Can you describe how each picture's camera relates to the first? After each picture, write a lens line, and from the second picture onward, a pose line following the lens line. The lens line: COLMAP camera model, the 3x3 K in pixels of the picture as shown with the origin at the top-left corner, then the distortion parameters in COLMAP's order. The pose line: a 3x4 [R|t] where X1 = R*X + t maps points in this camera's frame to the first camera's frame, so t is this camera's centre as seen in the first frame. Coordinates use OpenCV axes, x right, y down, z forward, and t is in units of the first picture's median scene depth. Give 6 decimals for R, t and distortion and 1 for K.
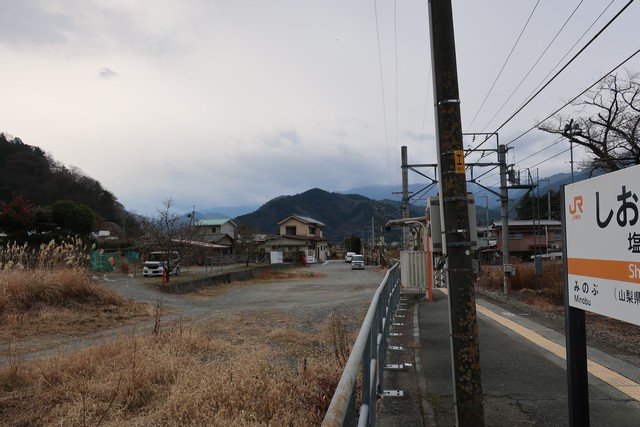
lens RADIAL K [[506.1, 0, 320.8], [0, 506.1, 213.6], [0, 0, 1]] dist [-0.000284, 0.003454]
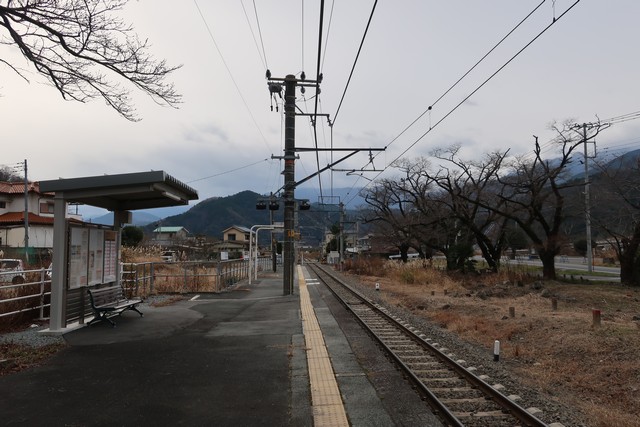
lens RADIAL K [[506.1, 0, 320.8], [0, 506.1, 213.6], [0, 0, 1]] dist [-0.000284, 0.003454]
pose [[0.990794, 0.016957, 0.134314, -0.005238], [-0.016403, 0.999852, -0.005231, -0.030037], [-0.134382, 0.002980, 0.990925, -0.442625]]
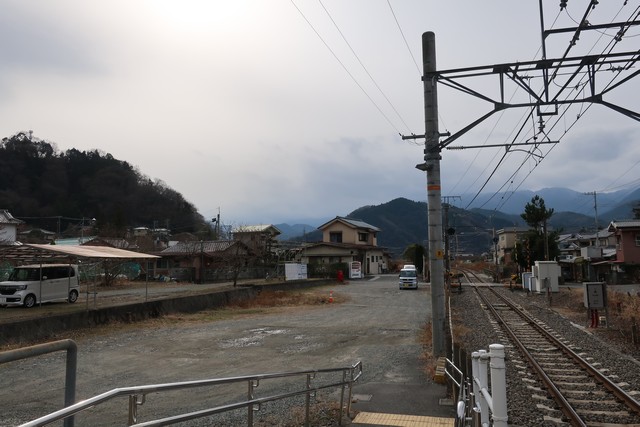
lens RADIAL K [[506.1, 0, 320.8], [0, 506.1, 213.6], [0, 0, 1]] dist [-0.000284, 0.003454]
pose [[0.985573, -0.013754, -0.168691, 0.058322], [0.010167, 0.999704, -0.022107, 0.014810], [0.168945, 0.020073, 0.985421, 0.220225]]
